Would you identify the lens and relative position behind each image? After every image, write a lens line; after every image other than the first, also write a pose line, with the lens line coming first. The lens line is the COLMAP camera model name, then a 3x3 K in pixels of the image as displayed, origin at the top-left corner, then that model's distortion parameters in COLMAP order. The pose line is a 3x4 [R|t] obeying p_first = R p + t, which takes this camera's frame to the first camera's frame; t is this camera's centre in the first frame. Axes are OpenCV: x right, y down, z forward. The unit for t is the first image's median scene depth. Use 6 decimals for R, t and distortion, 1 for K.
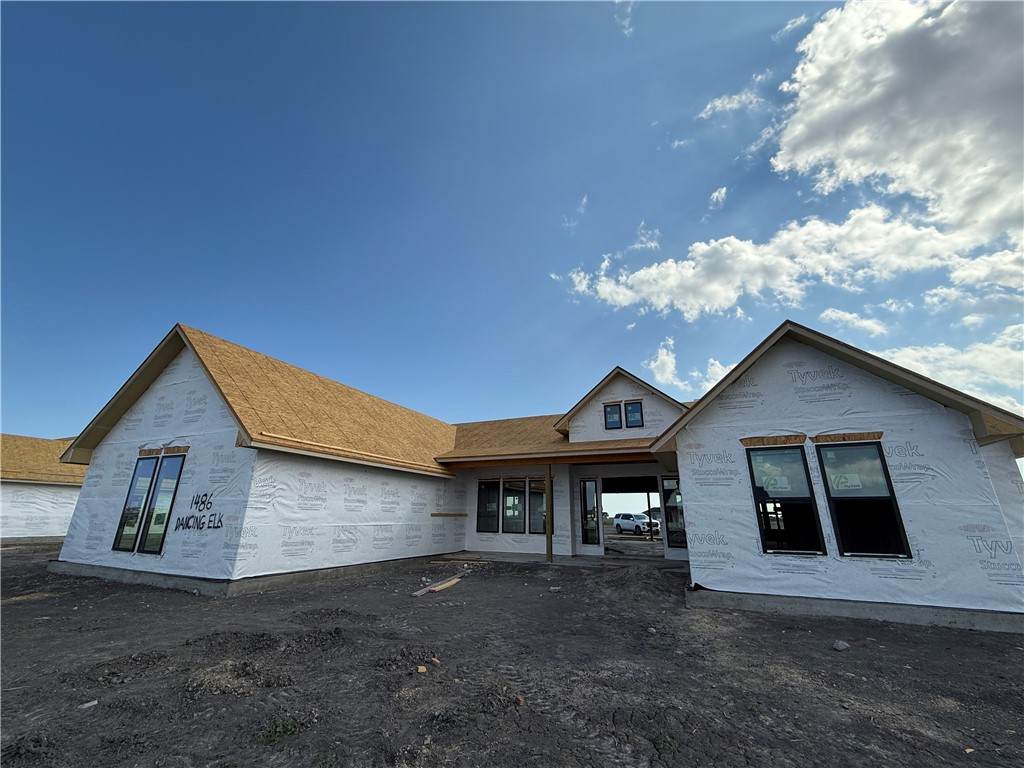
lens RADIAL K [[408.7, 0, 508.8], [0, 408.7, 386.5], [0, 0, 1]] dist [0.002029, -0.000081]
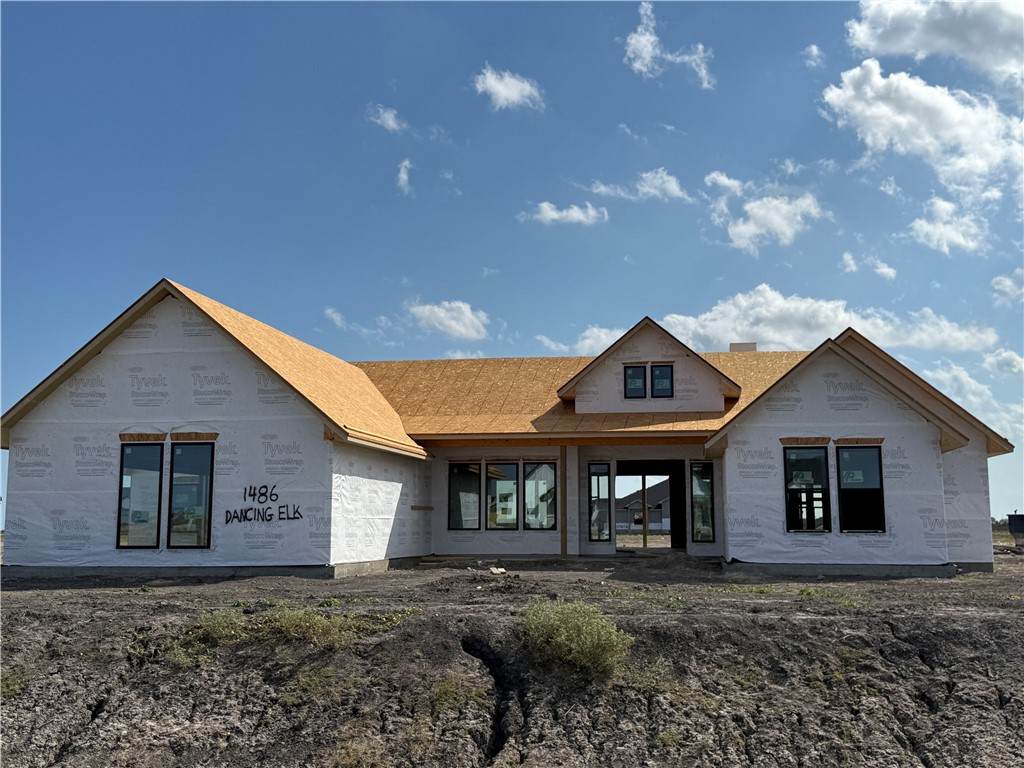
lens RADIAL K [[1112.3, 0, 511.0], [0, 1112.3, 383.8], [0, 0, 1]] dist [0.126636, 0.000000]
pose [[0.965254, 0.020781, 0.260486, -0.896671], [-0.068164, 0.982346, 0.174215, -0.473307], [-0.252267, -0.185918, 0.949629, -1.608986]]
